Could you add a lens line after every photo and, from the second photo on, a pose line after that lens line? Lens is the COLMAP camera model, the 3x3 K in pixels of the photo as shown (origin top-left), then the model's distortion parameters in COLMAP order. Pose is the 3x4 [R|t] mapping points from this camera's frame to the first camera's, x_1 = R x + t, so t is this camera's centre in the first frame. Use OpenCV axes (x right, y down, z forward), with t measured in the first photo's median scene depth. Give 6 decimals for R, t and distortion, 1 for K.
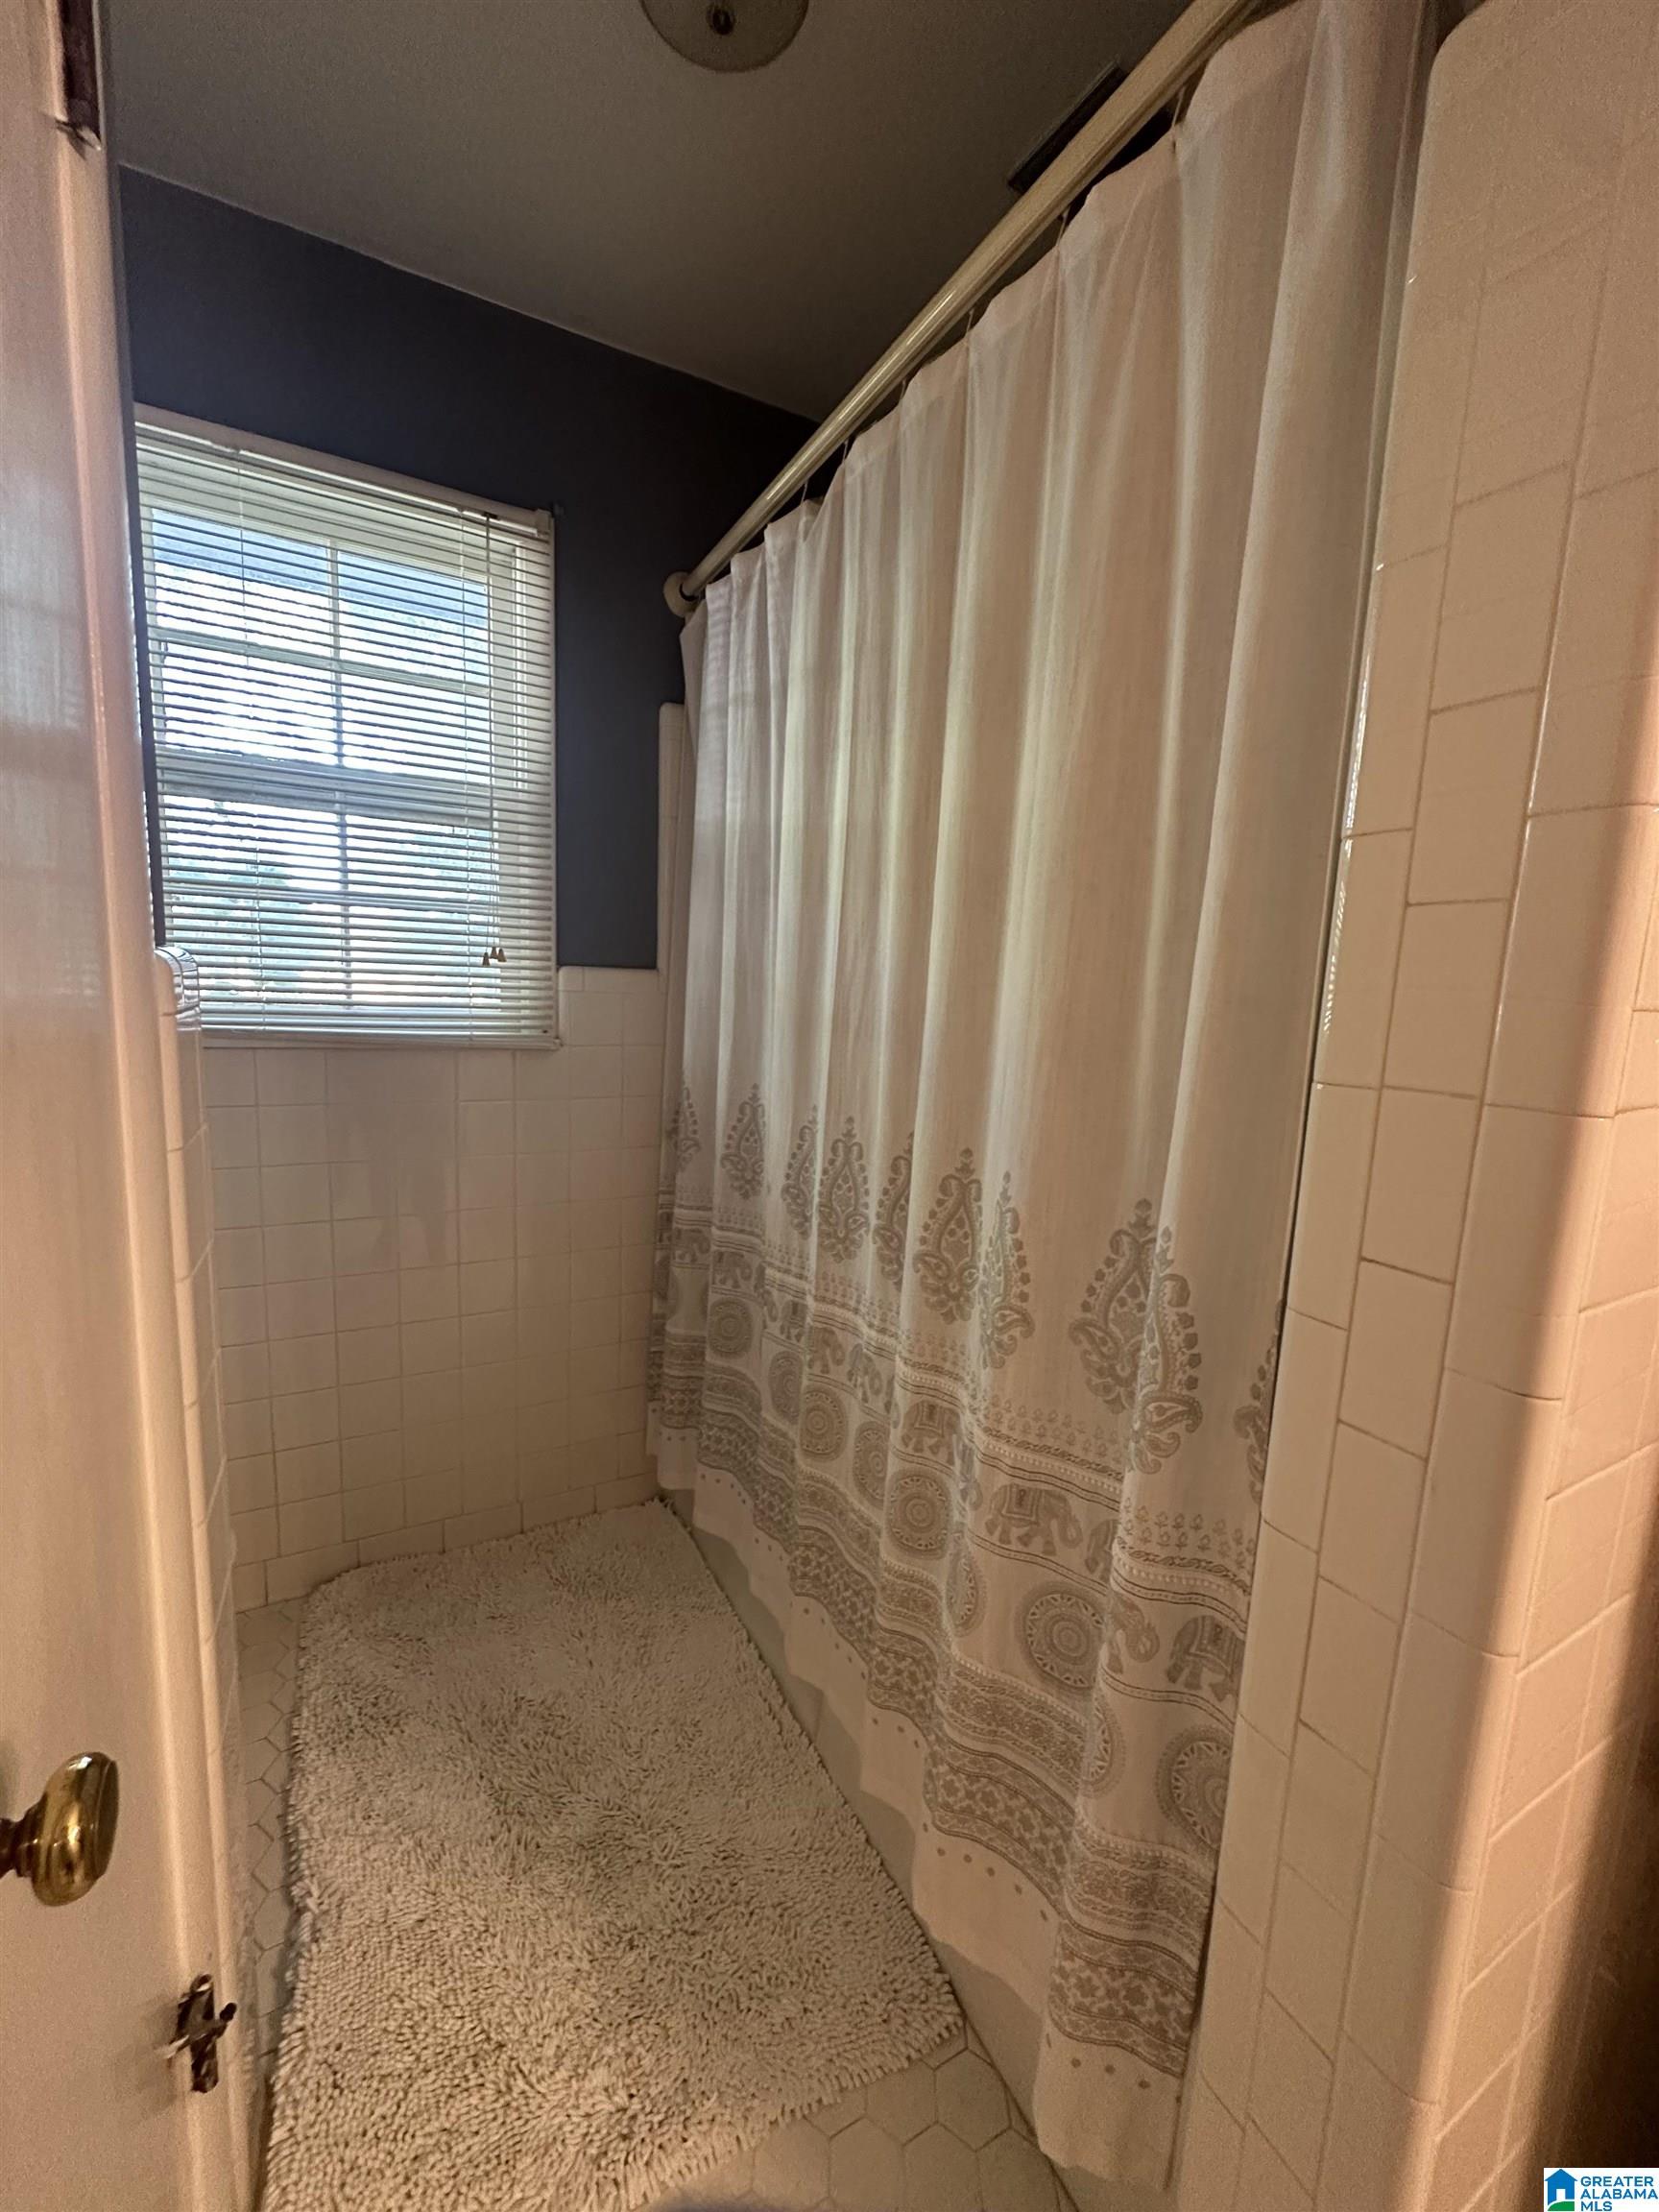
lens RADIAL K [[884.8, 0, 829.5], [0, 884.8, 1106.0], [0, 0, 1]] dist [-0.001987, 0.000338]
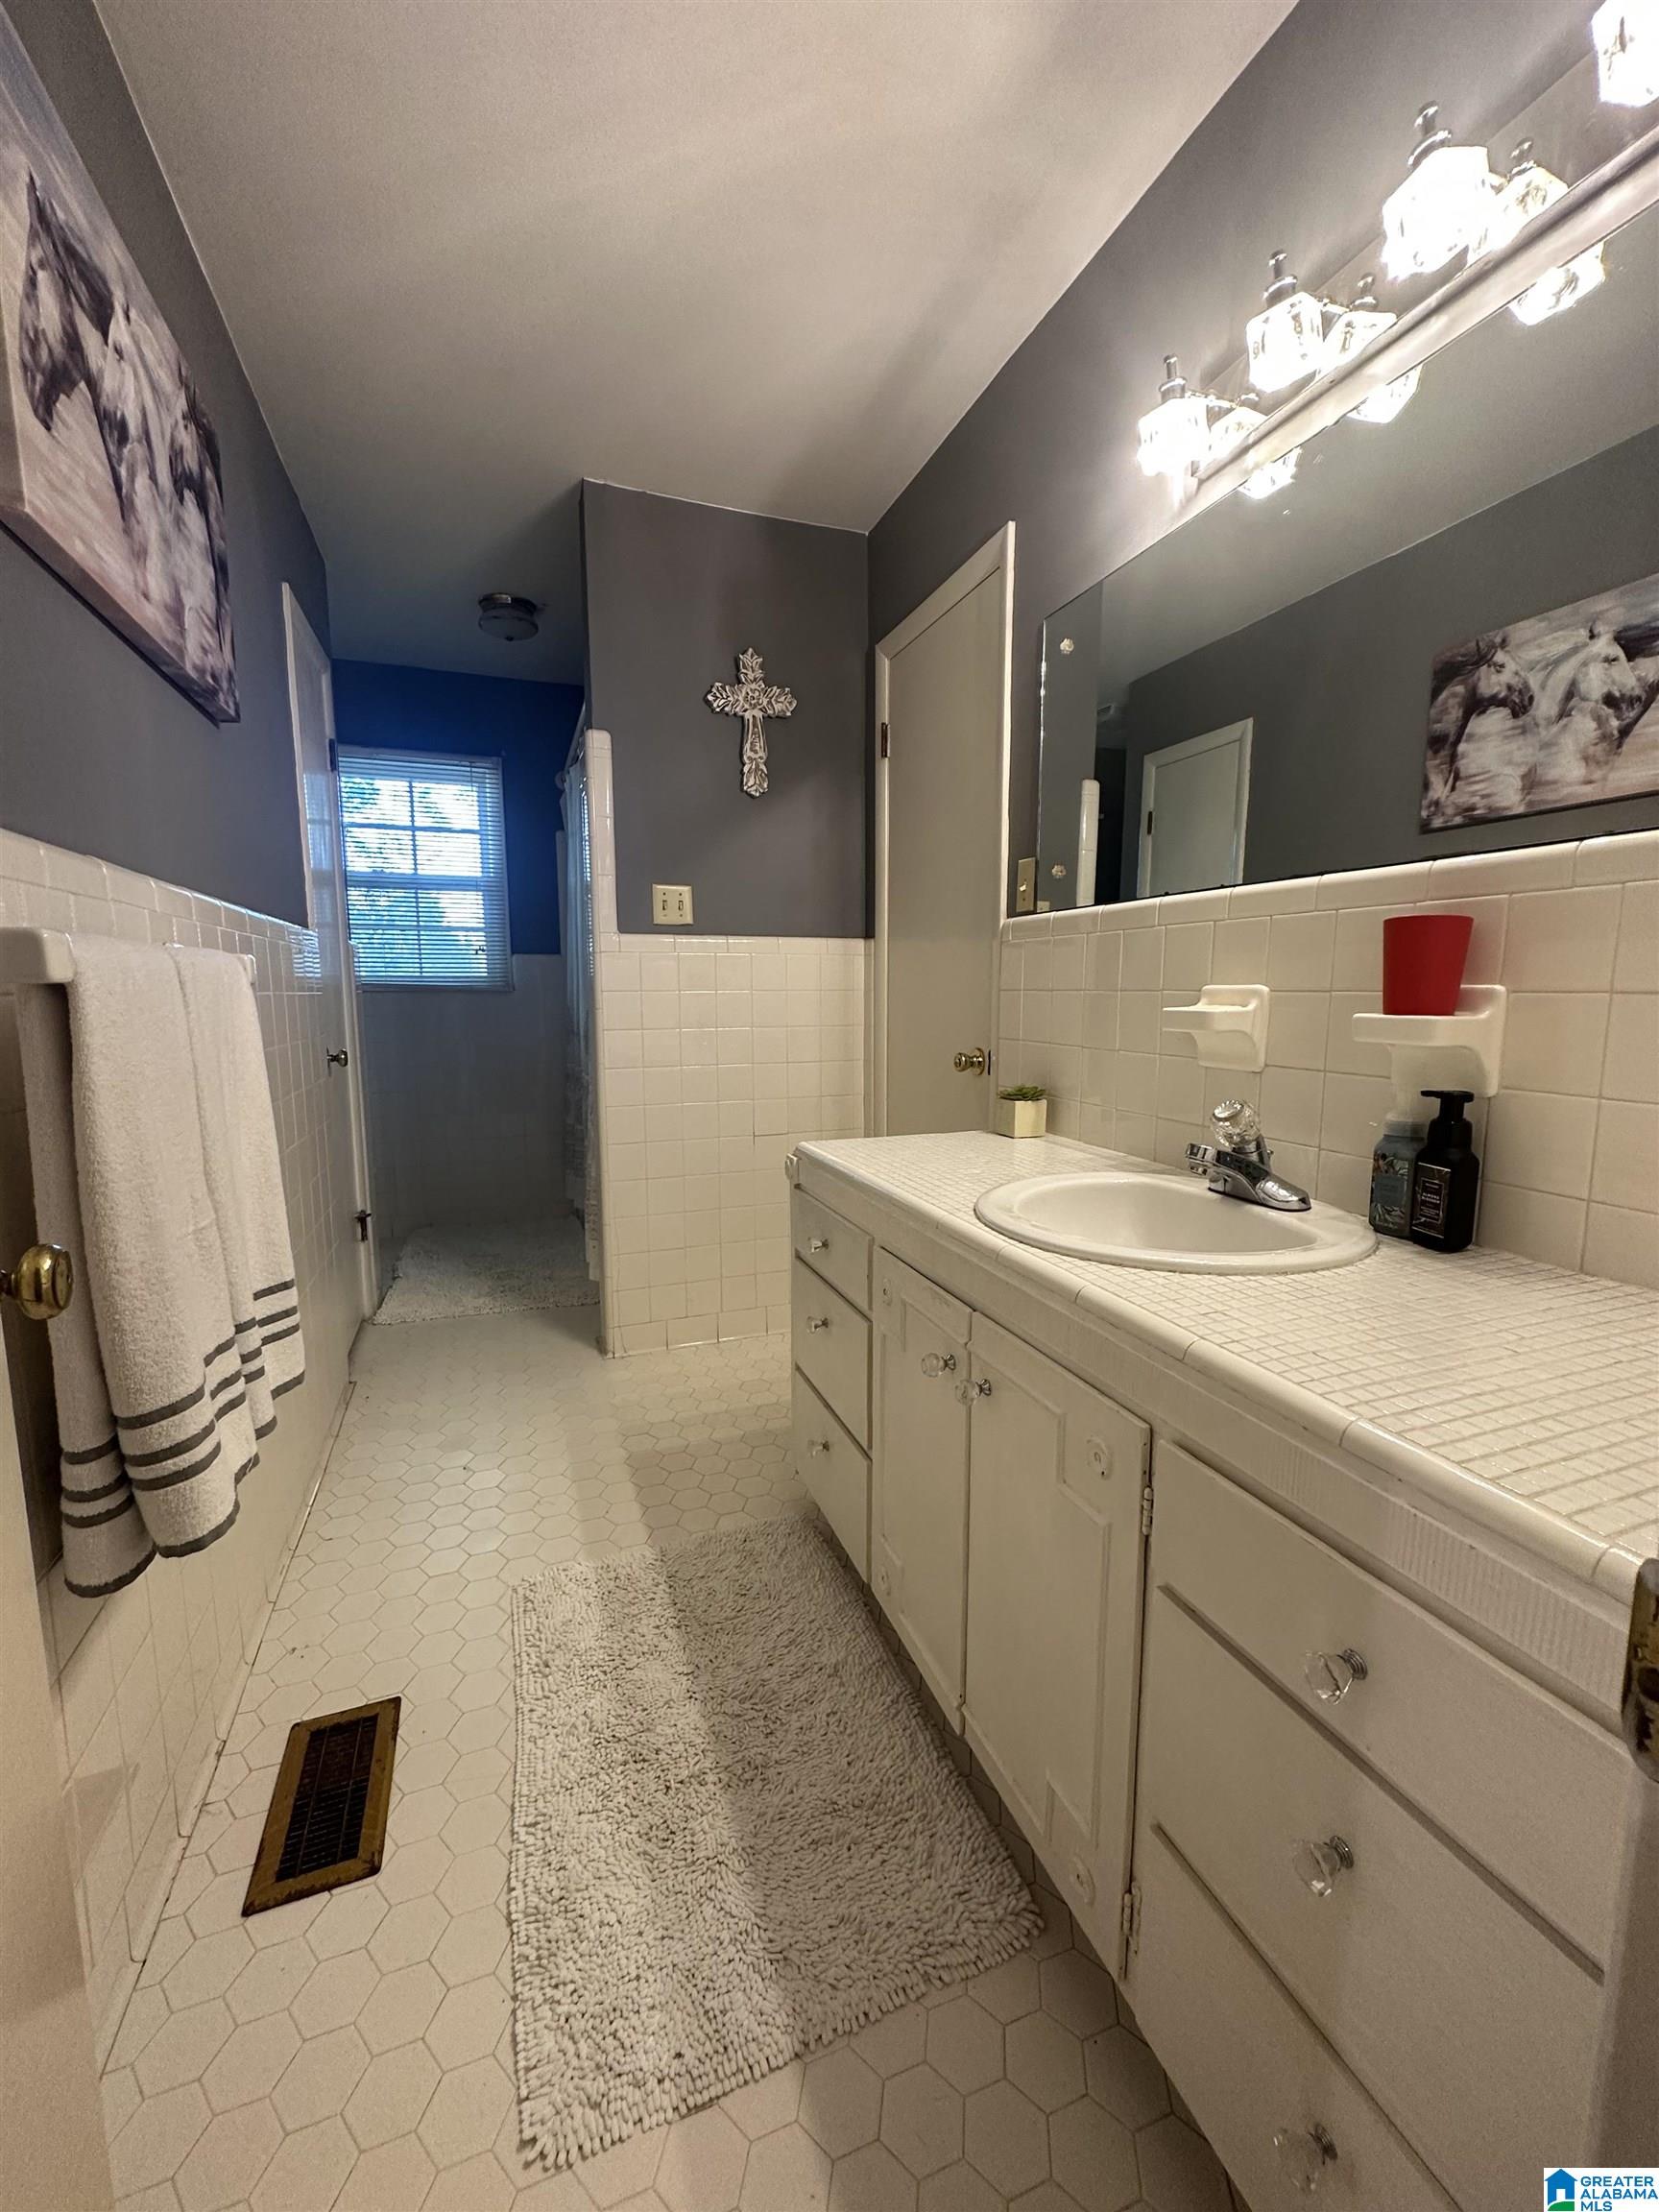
lens RADIAL K [[884.8, 0, 829.5], [0, 884.8, 1106.0], [0, 0, 1]] dist [-0.001987, 0.000338]
pose [[0.991009, -0.022766, -0.131840, 0.840914], [0.021384, 0.999701, -0.011894, 0.289837], [0.132072, 0.008968, 0.991200, -1.179986]]
